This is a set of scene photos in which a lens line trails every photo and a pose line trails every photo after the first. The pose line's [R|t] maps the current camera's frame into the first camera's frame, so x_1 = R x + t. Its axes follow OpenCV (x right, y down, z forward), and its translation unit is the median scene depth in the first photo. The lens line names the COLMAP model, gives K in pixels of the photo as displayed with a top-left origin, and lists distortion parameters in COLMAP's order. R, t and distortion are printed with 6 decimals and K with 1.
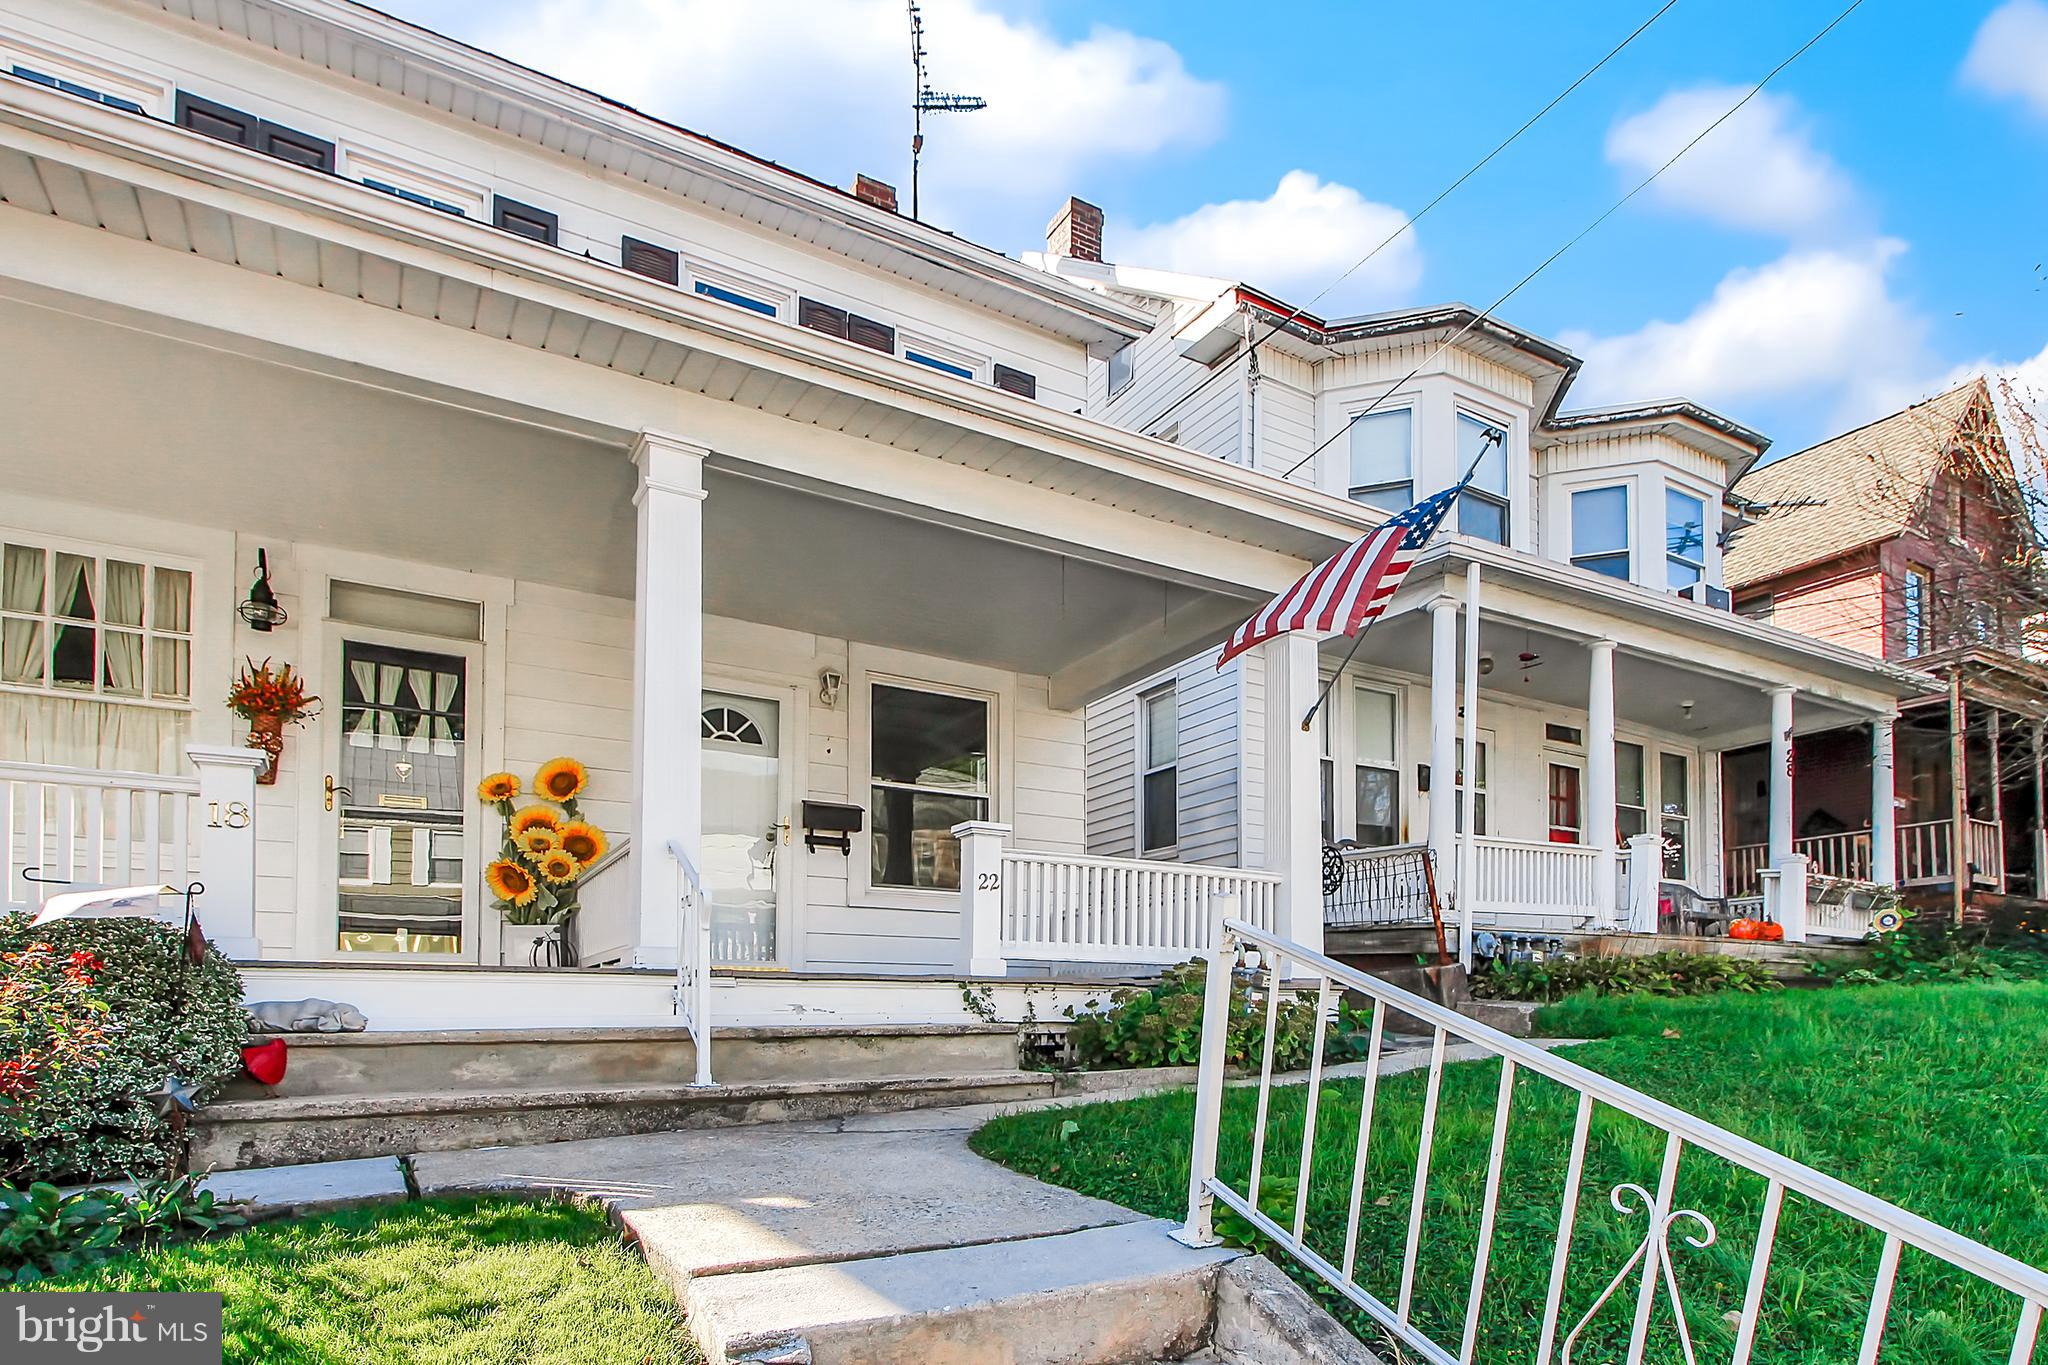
lens RADIAL K [[965.1, 0, 1028.3], [0, 965.1, 724.1], [0, 0, 1]] dist [0.001145, 0.000405]
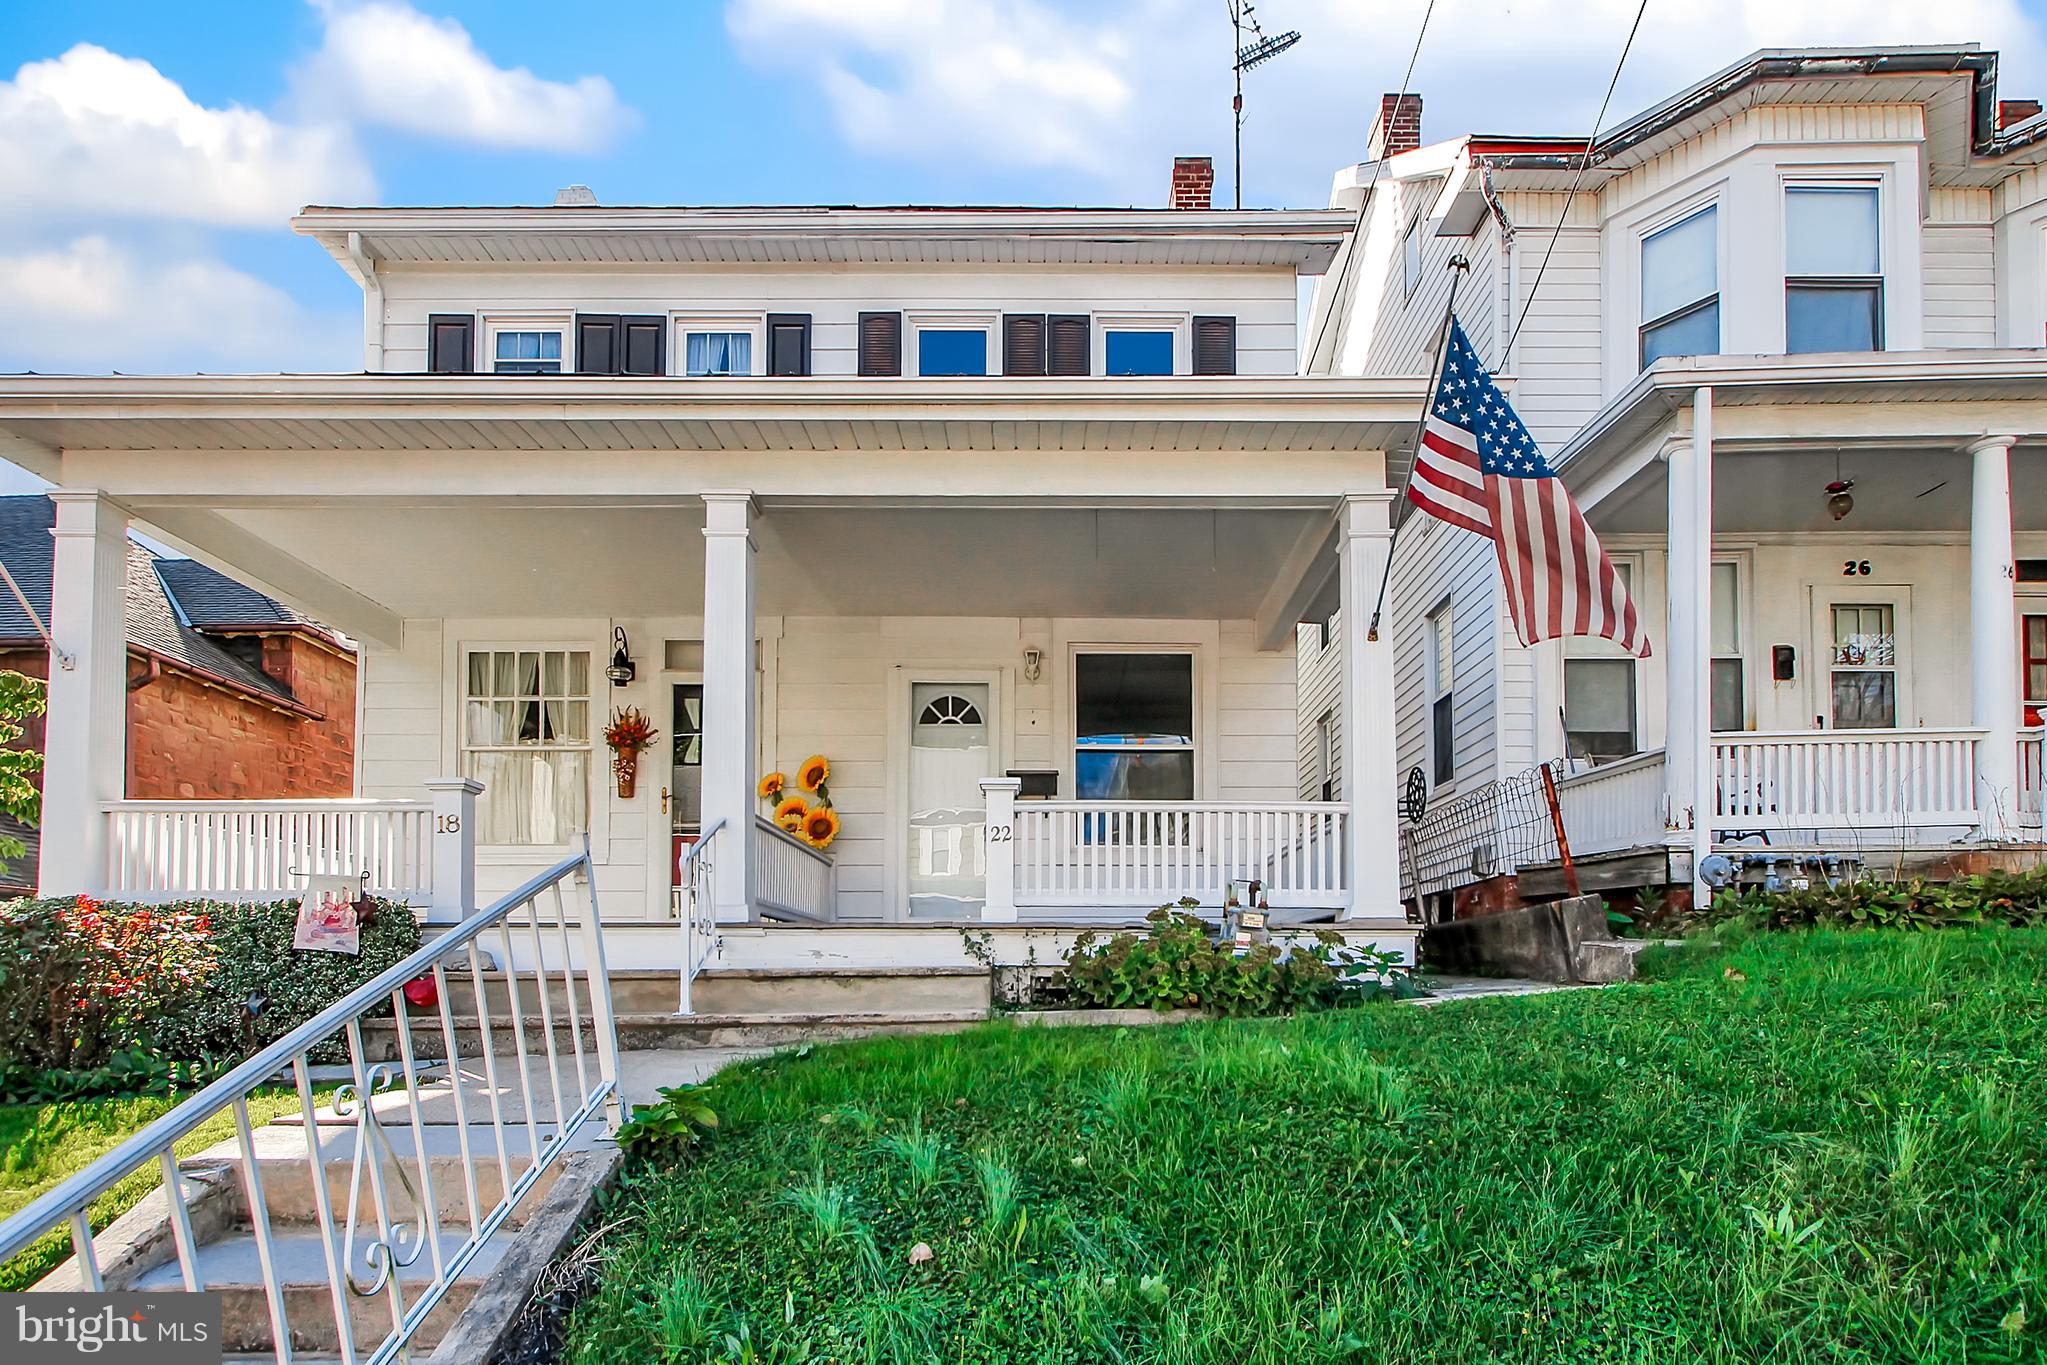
lens RADIAL K [[939.8, 0, 1023.5], [0, 939.8, 682.5], [0, 0, 1]] dist [0.012489, -0.005176]
pose [[0.882441, -0.139537, -0.449251, 0.305426], [0.135705, 0.989904, -0.040906, 0.028792], [0.450423, -0.024868, 0.892469, 0.059966]]
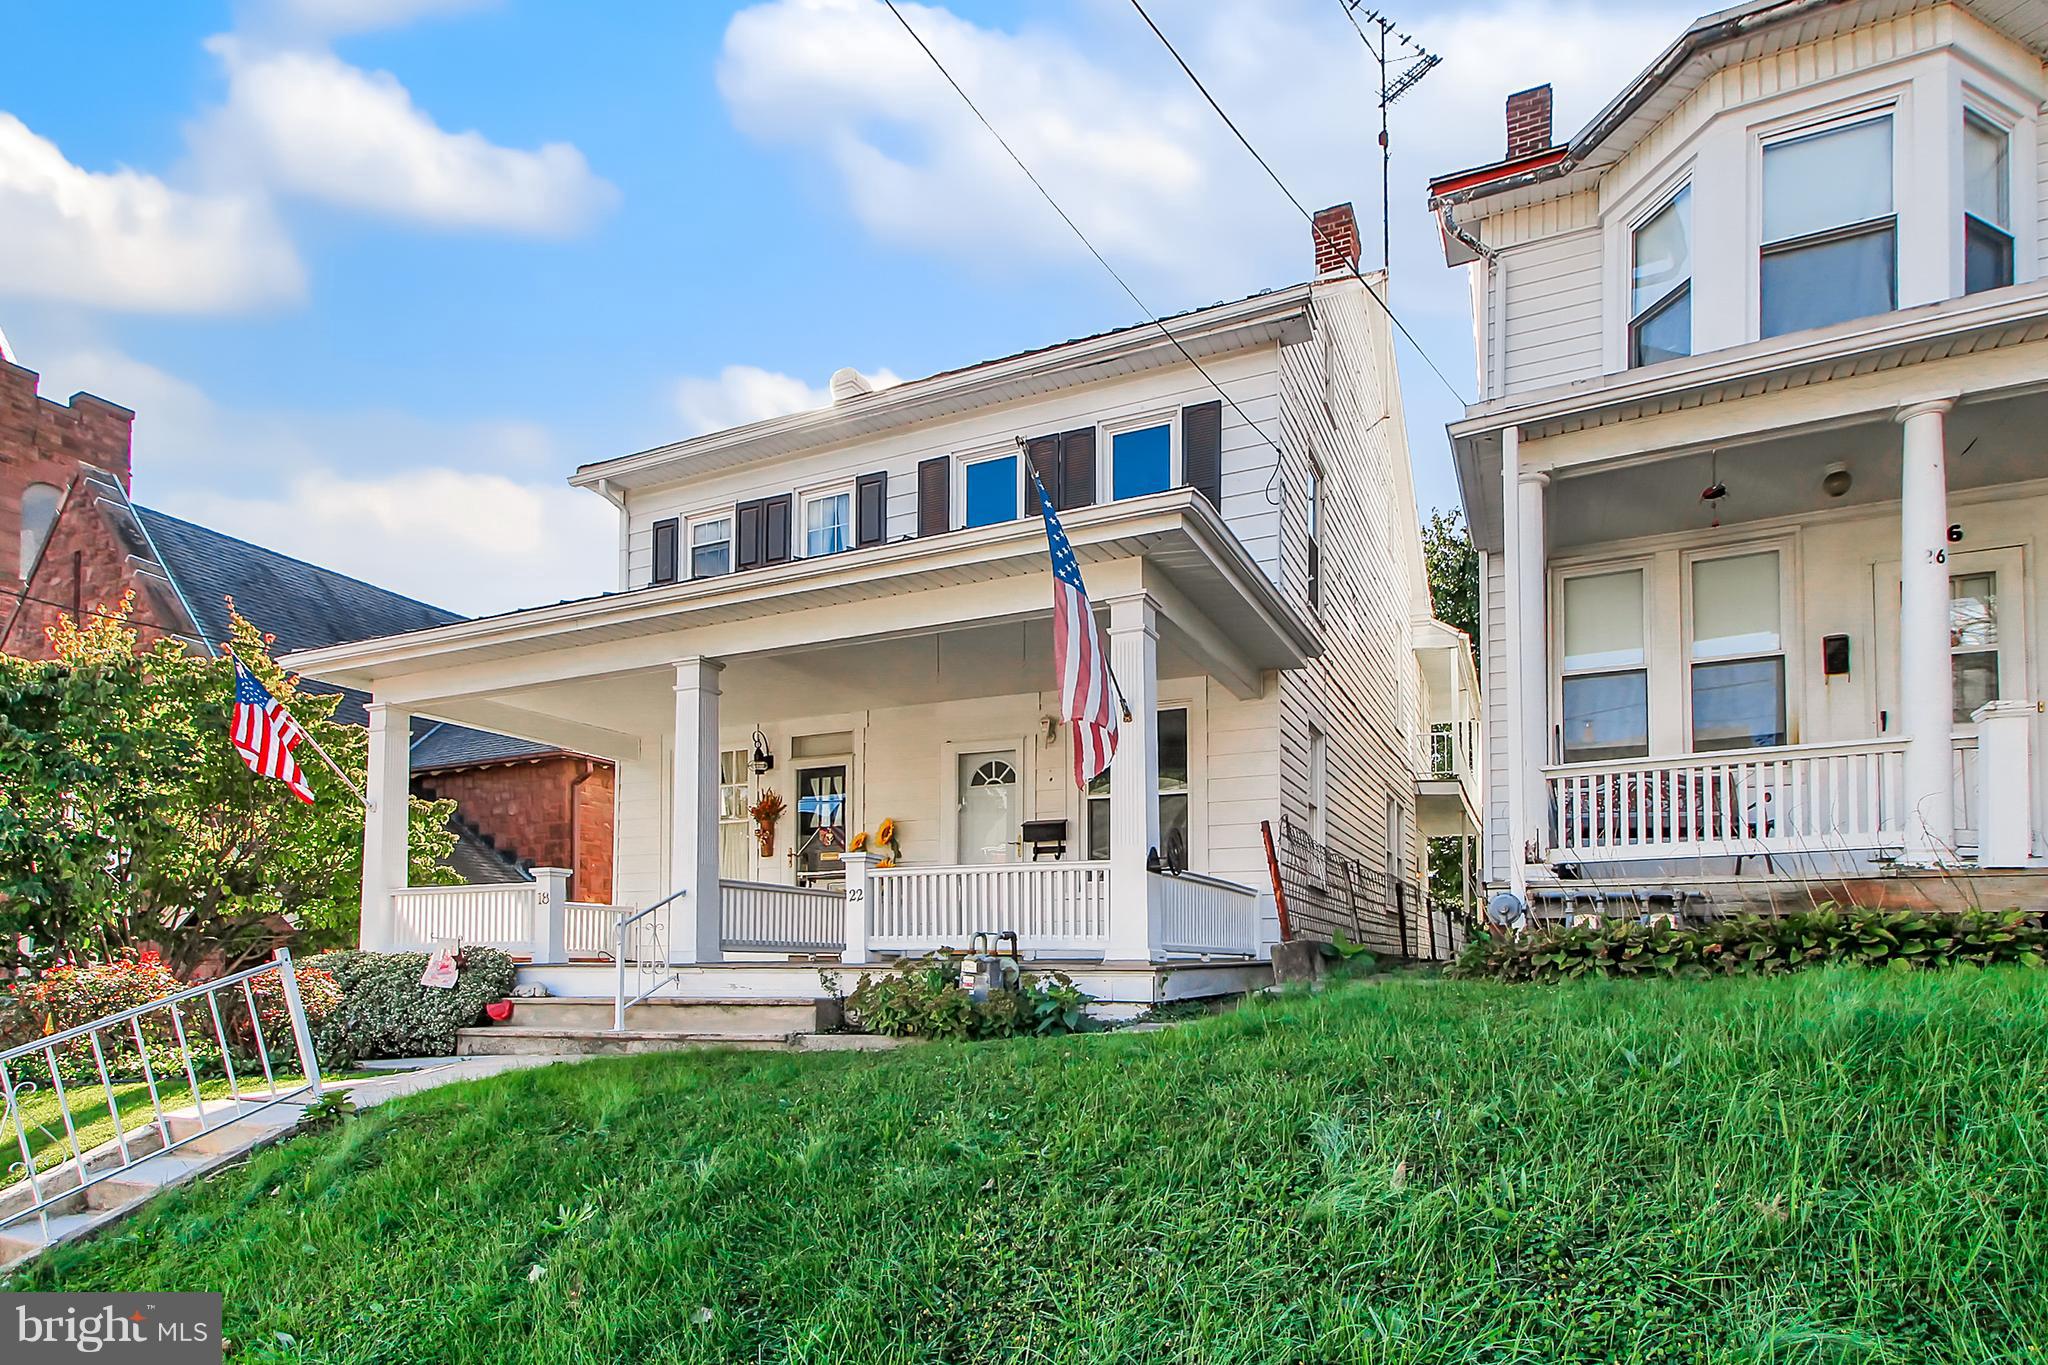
lens RADIAL K [[818.0, 0, 995.0], [0, 818.0, 702.2], [0, 0, 1]] dist [0.017128, -0.005046]
pose [[0.668363, -0.231312, -0.706955, 0.655522], [0.211570, 0.970280, -0.117450, 0.047814], [0.713112, -0.071071, 0.697438, 0.215350]]
